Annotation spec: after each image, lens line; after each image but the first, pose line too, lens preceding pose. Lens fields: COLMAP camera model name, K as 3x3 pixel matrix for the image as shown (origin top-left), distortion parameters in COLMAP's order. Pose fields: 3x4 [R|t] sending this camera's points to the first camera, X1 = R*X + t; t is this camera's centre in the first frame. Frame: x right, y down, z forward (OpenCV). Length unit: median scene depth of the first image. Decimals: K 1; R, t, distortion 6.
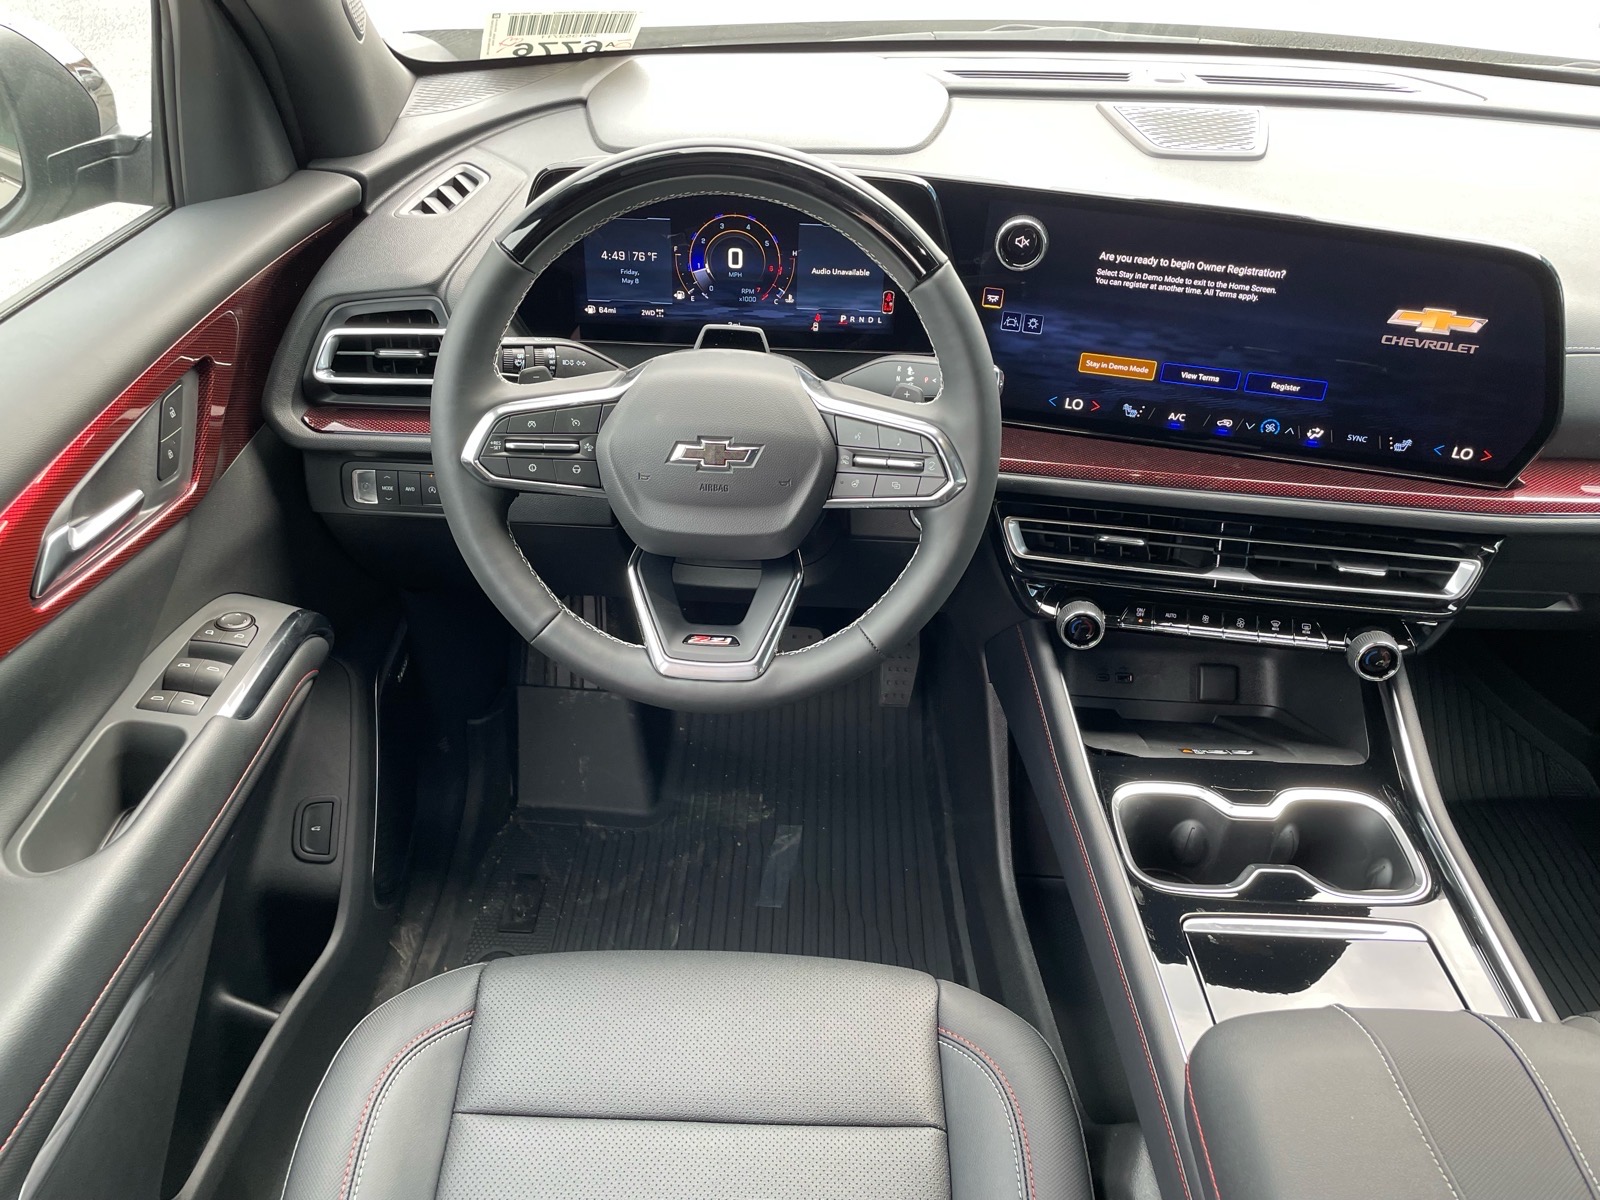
lens RADIAL K [[1175.6, 0, 800.0], [0, 1175.6, 600.0], [0, 0, 1]] dist [0.090345, -0.121157]
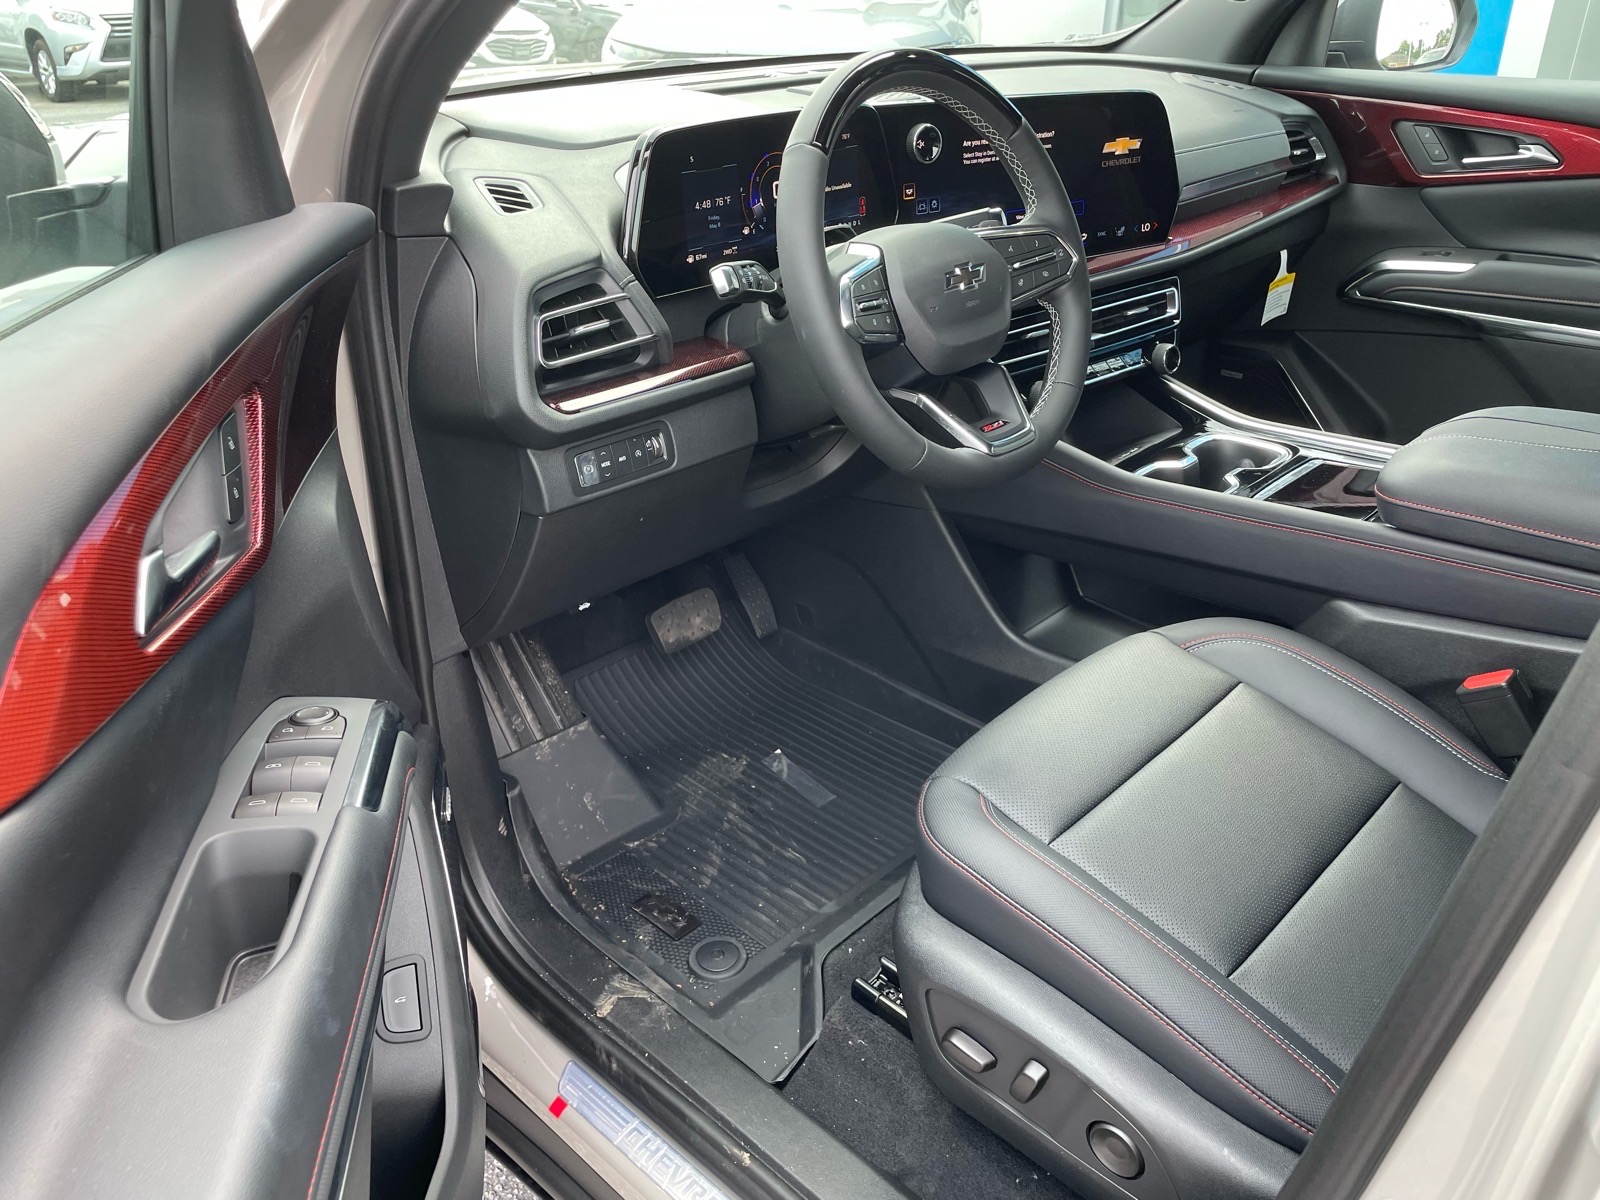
lens RADIAL K [[1175.6, 0, 800.0], [0, 1175.6, 600.0], [0, 0, 1]] dist [0.090345, -0.121157]
pose [[0.679814, -0.375854, 0.629751, -0.965174], [0.455810, 0.889236, 0.038678, 0.050407], [-0.574535, 0.260753, 0.775834, 0.148142]]
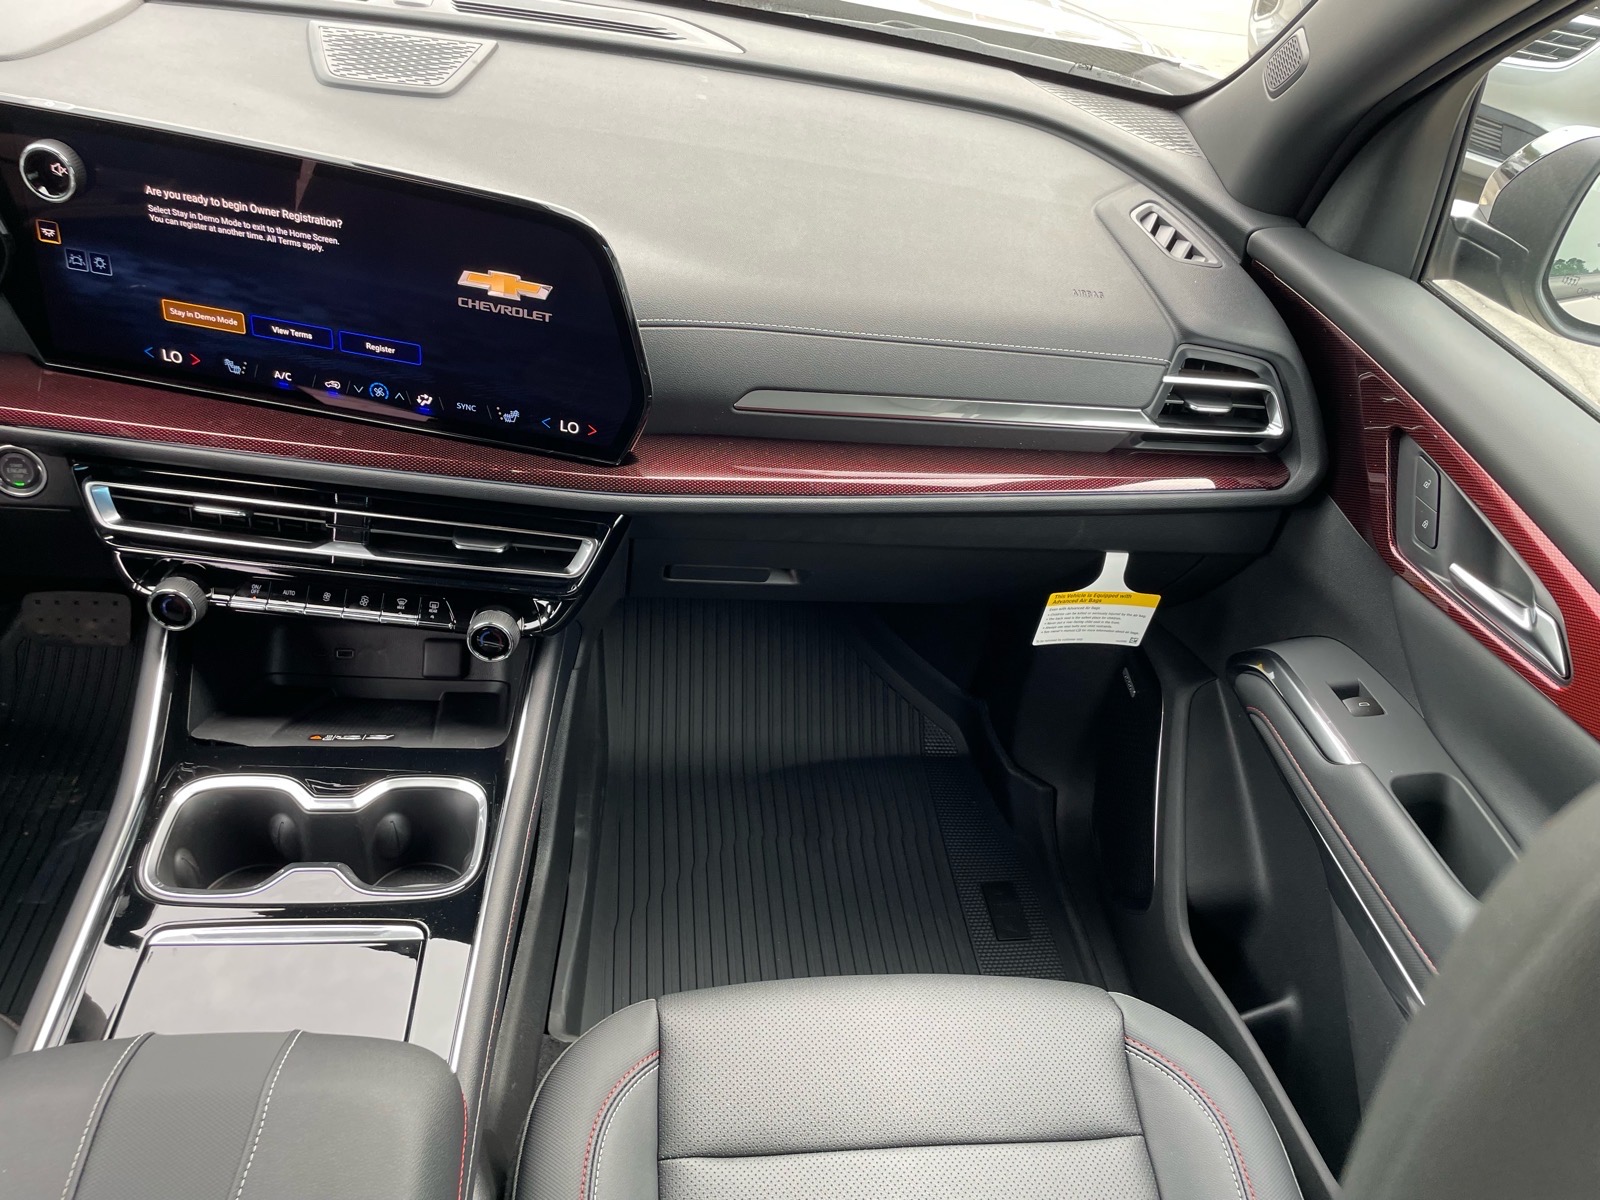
lens RADIAL K [[1183.3, 0, 796.4], [0, 1183.3, 613.0], [0, 0, 1]] dist [0.085852, -0.117951]
pose [[0.986361, -0.001932, 0.164582, 0.573663], [-0.008169, 0.998124, 0.060675, -0.032389], [-0.164391, -0.061192, 0.984495, 0.017635]]
